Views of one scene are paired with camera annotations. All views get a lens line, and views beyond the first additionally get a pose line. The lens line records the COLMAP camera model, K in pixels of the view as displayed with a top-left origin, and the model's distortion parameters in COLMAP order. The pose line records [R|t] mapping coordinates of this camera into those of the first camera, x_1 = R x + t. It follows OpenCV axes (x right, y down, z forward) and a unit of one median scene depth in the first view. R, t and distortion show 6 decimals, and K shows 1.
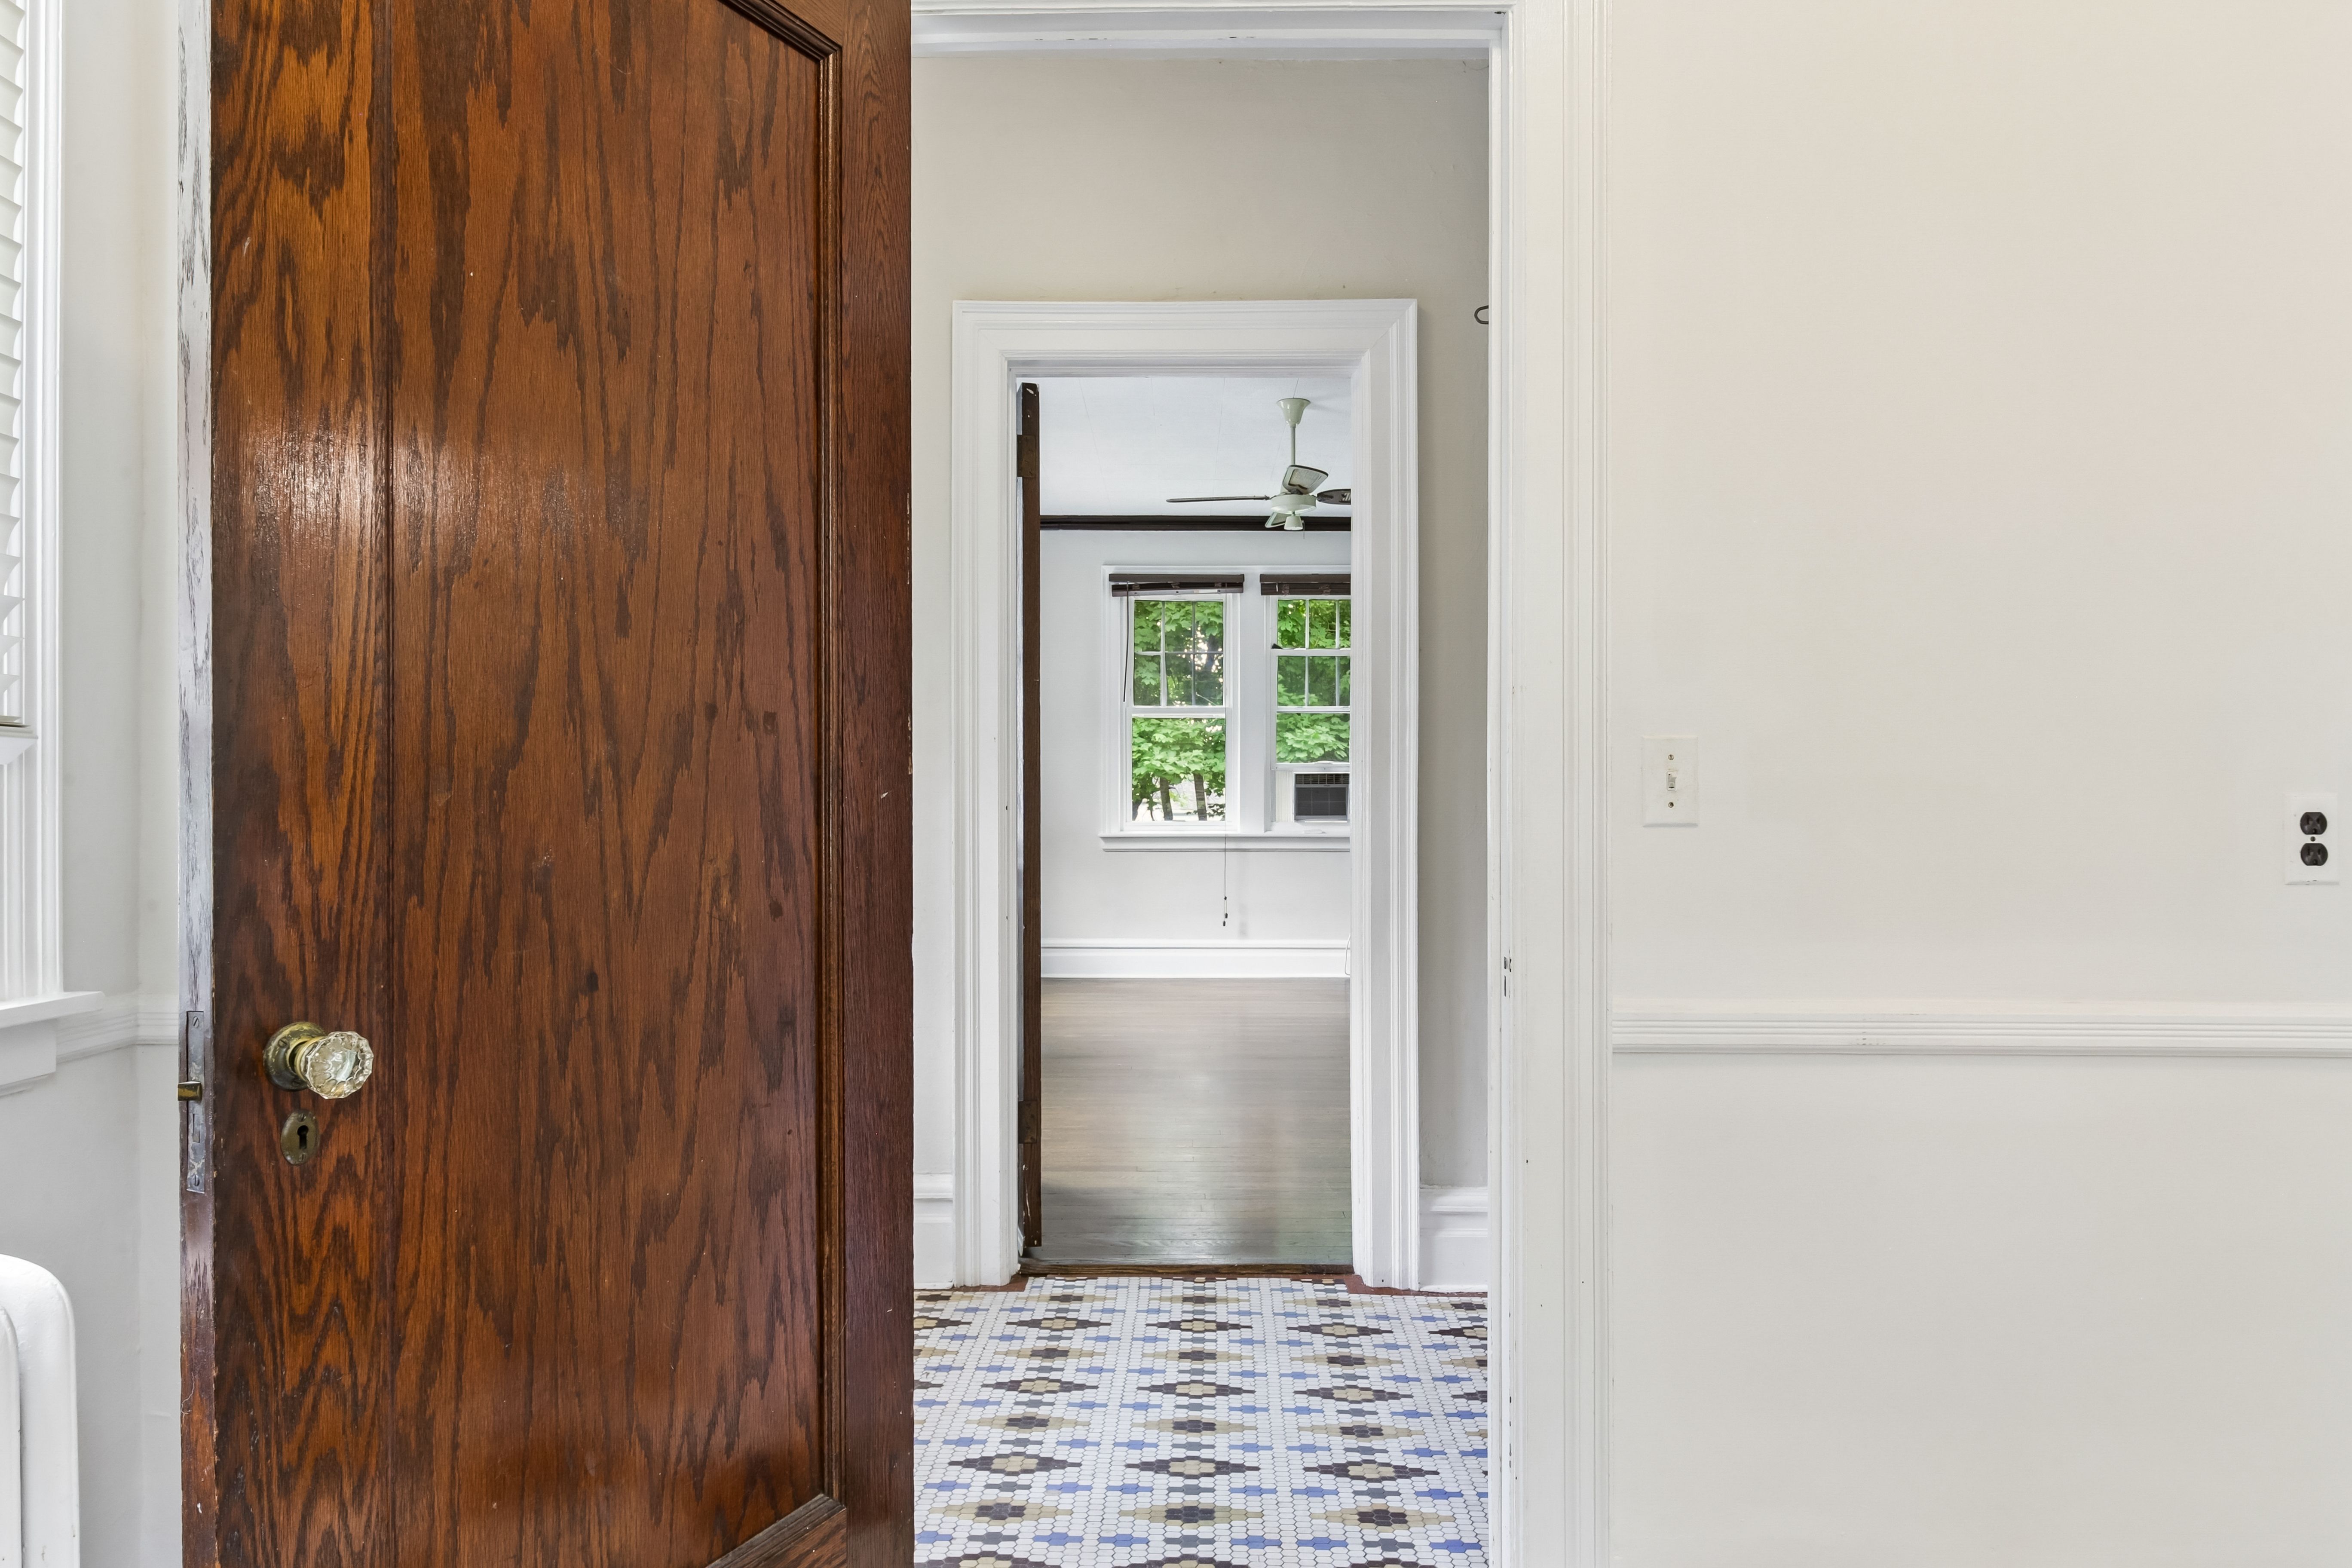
lens RADIAL K [[1371.7, 0, 1177.8], [0, 1371.7, 789.1], [0, 0, 1]] dist [0.004549, 0.000353]
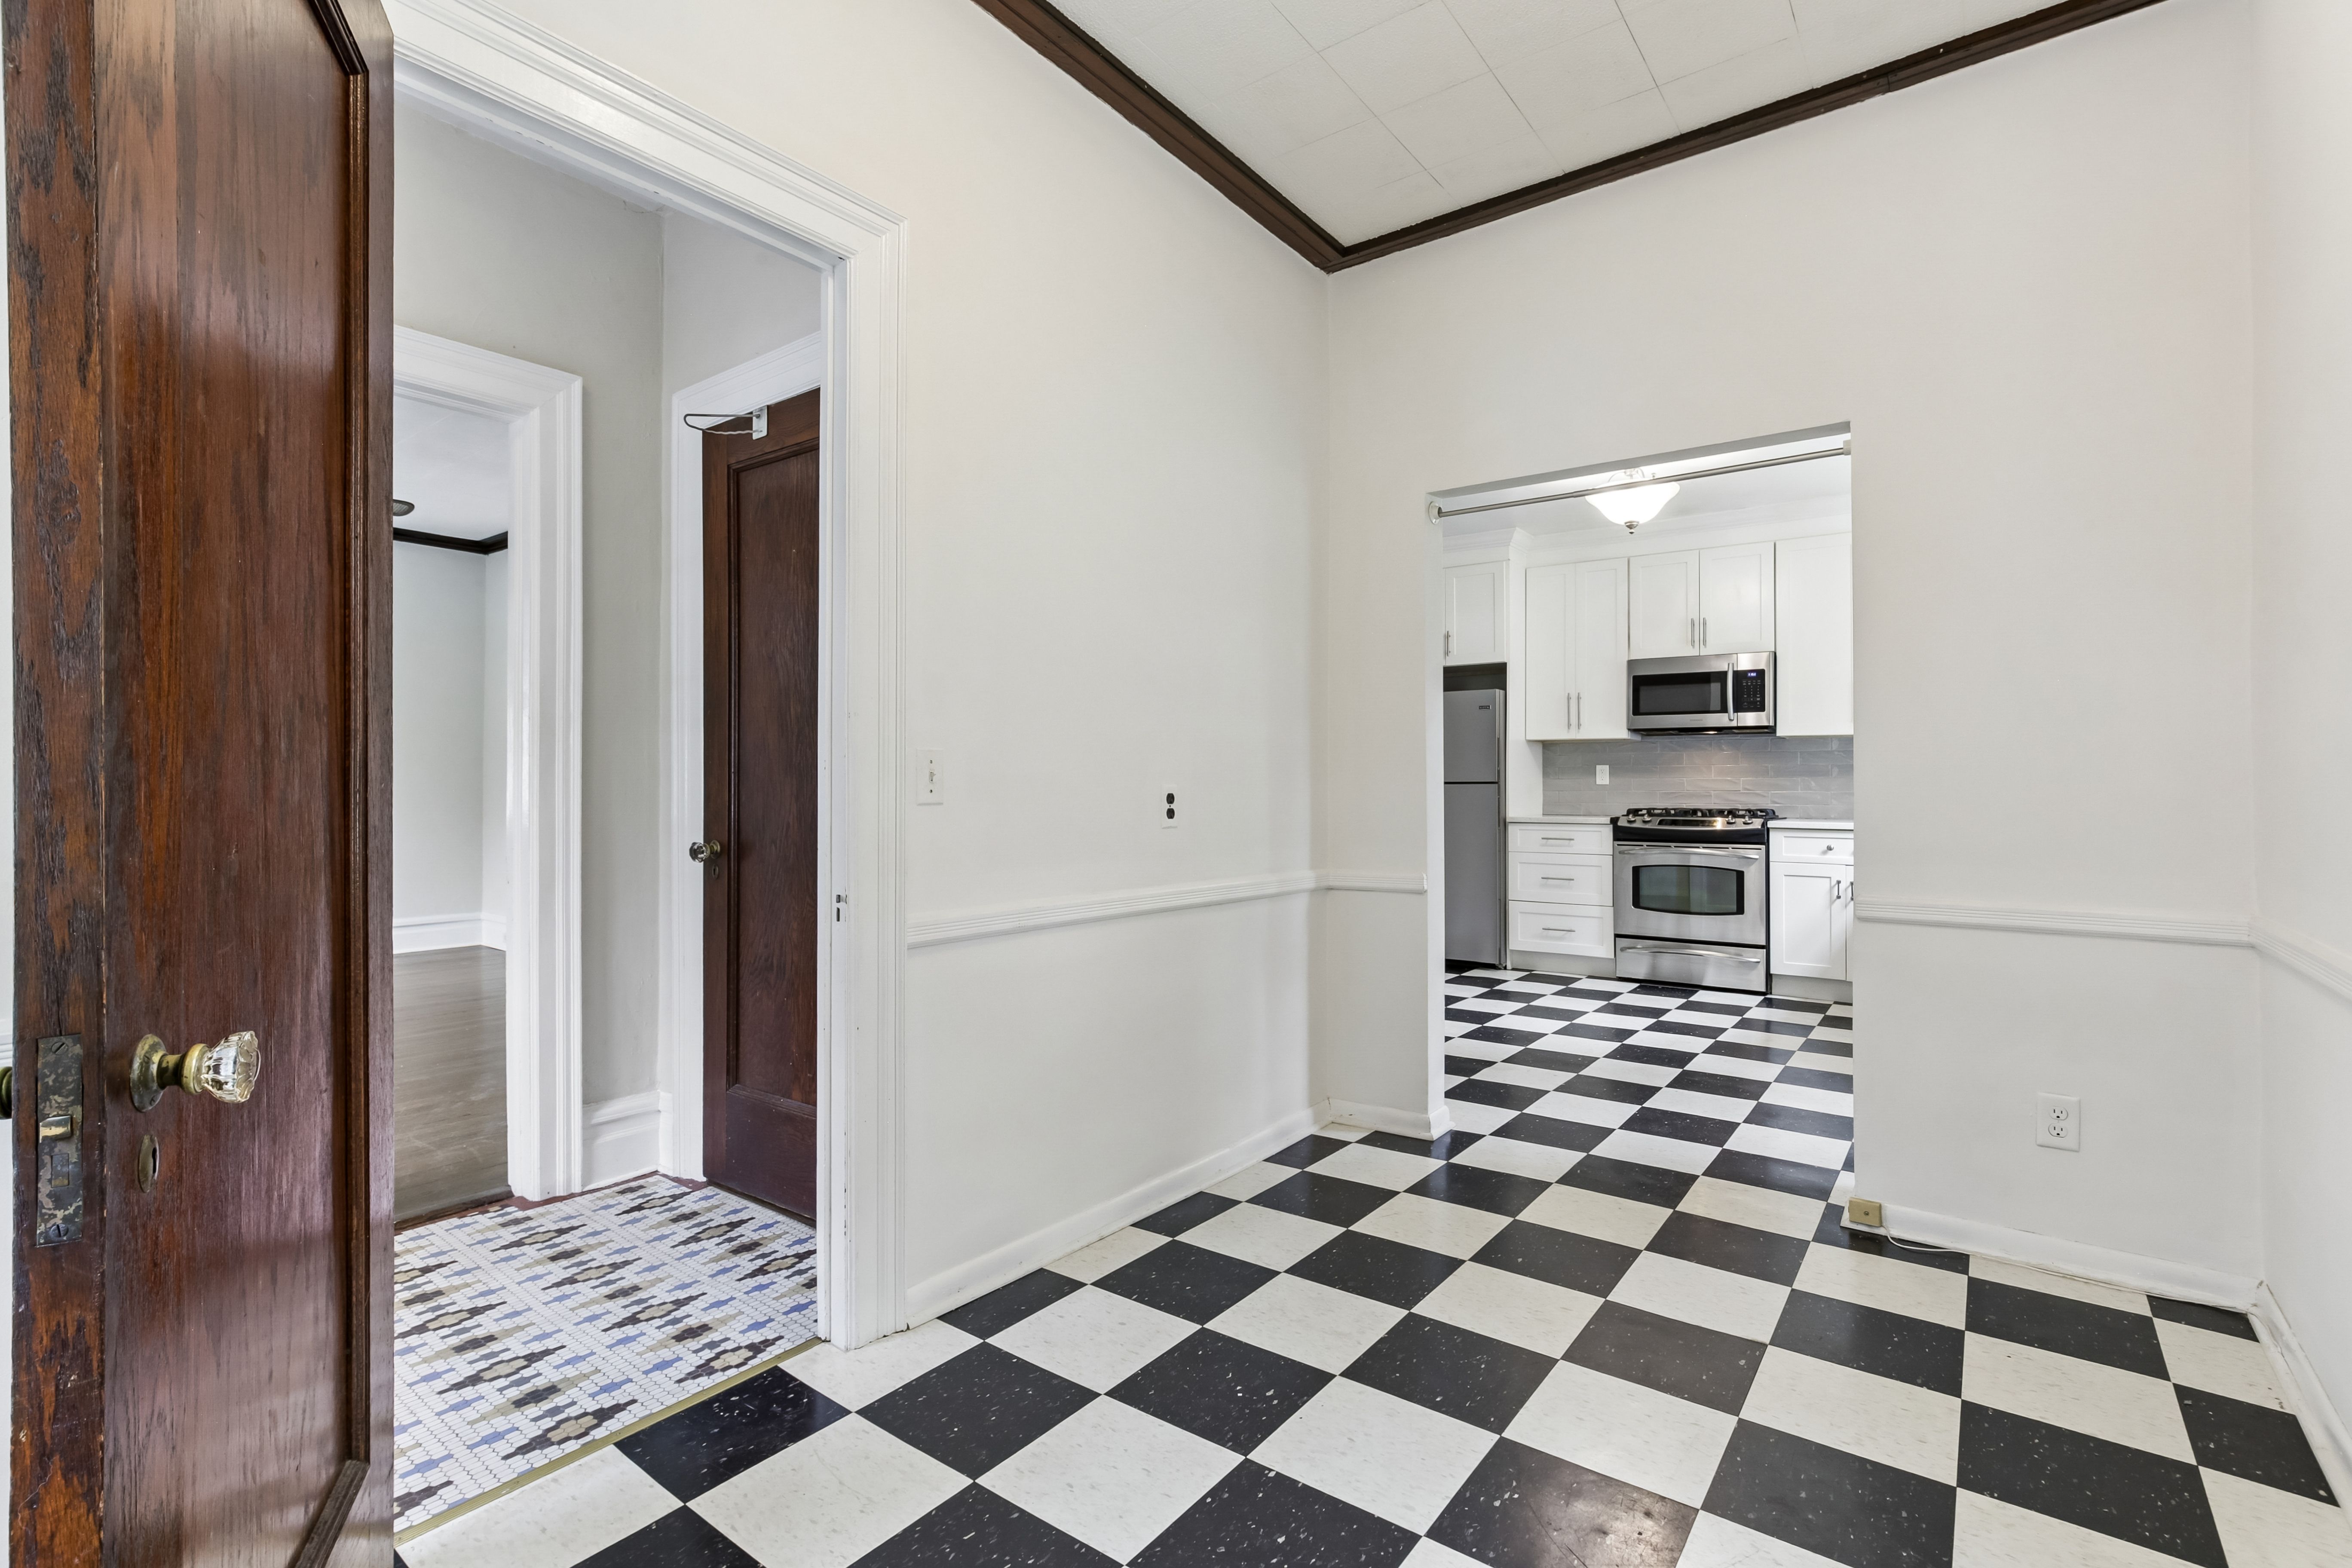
lens RADIAL K [[1099.7, 0, 1164.6], [0, 1099.7, 775.6], [0, 0, 1]] dist [-0.011094, 0.001259]
pose [[0.587514, 0.007684, 0.809177, -0.338934], [-0.004613, 0.999970, -0.006147, -0.000014], [-0.809201, -0.000121, 0.587533, 0.012173]]
